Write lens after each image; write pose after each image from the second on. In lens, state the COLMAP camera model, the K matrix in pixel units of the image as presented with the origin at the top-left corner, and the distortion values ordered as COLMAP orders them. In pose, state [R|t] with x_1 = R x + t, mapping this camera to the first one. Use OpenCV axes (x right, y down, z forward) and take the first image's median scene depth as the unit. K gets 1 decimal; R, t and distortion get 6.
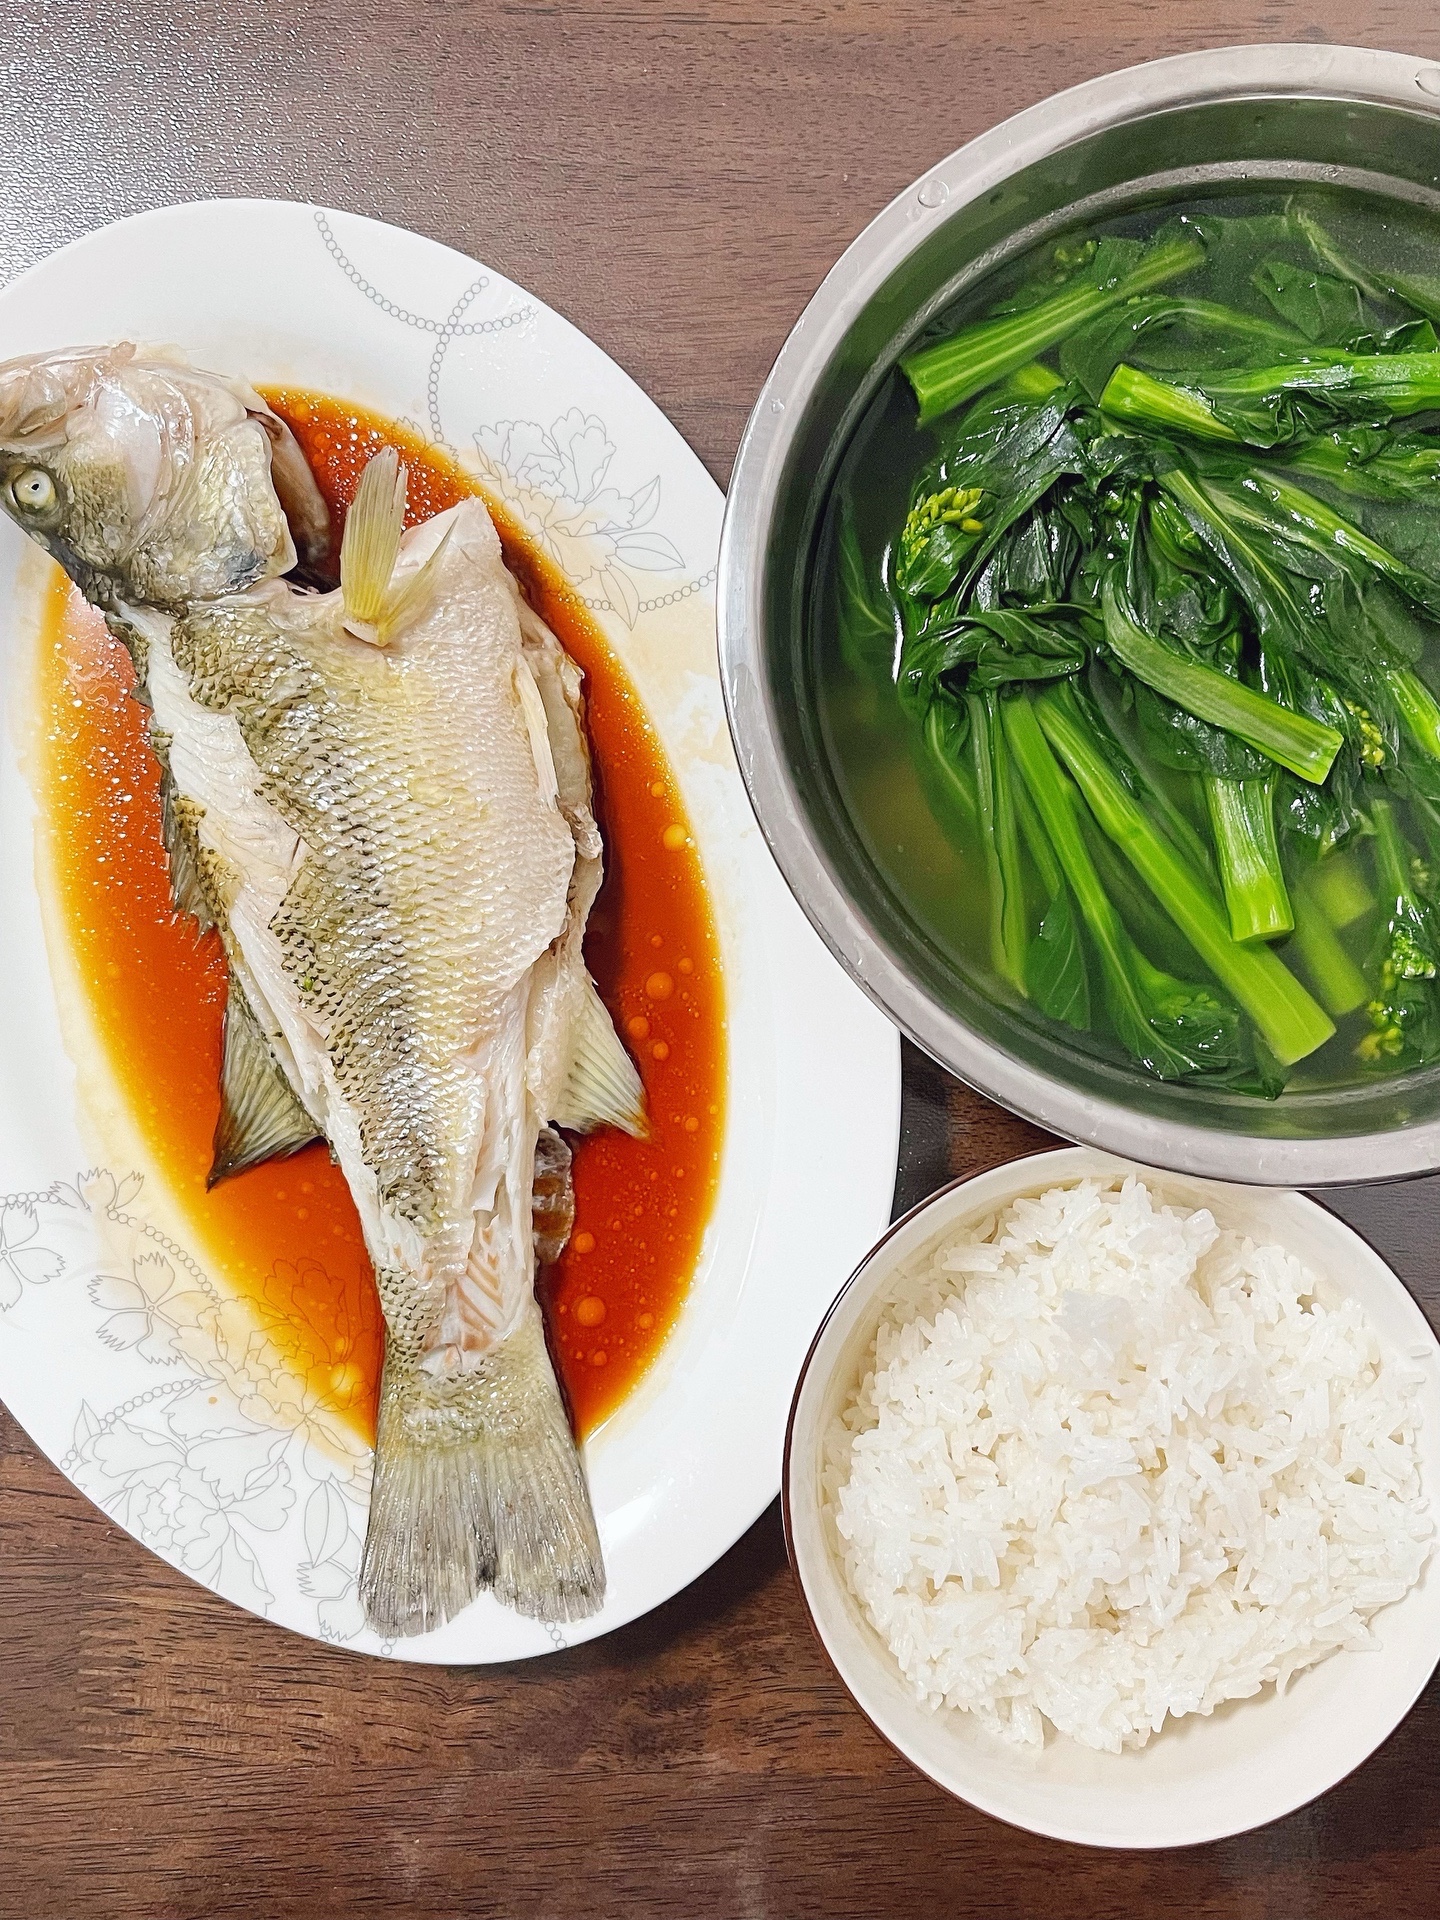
lens RADIAL K [[1919.6, 0, 720.0], [0, 1919.6, 960.0], [0, 0, 1]] dist [0.083970, -0.344479]
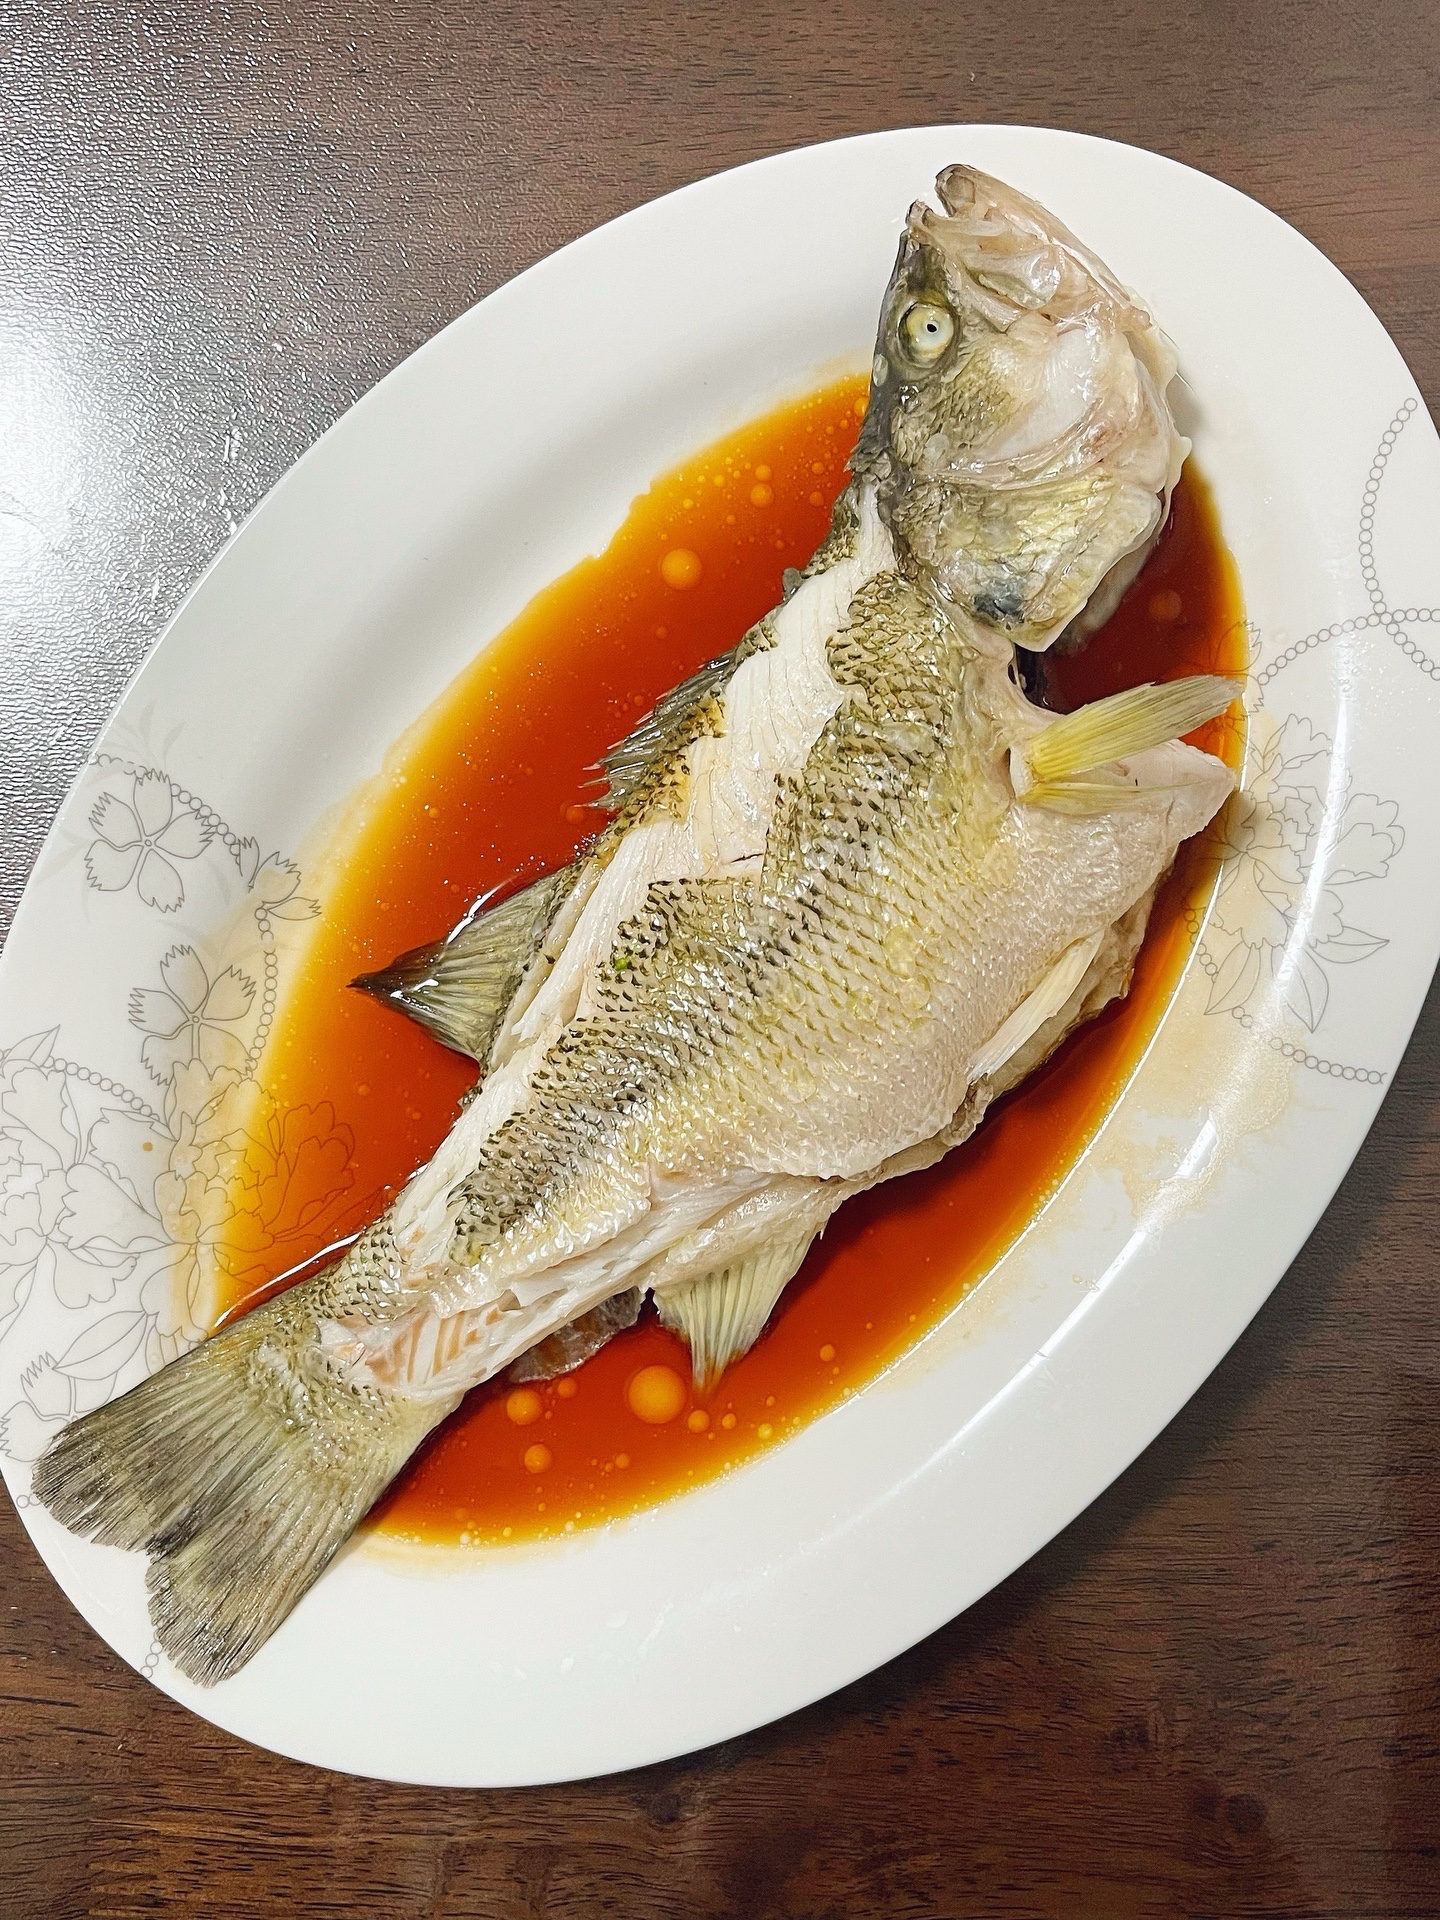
lens RADIAL K [[1919.6, 0, 720.0], [0, 1919.6, 960.0], [0, 0, 1]] dist [0.083970, -0.344479]
pose [[0.572200, 0.818984, -0.043044, -0.155501], [-0.816918, 0.573813, 0.058170, -0.069343], [0.072340, 0.001878, 0.997378, 0.192743]]
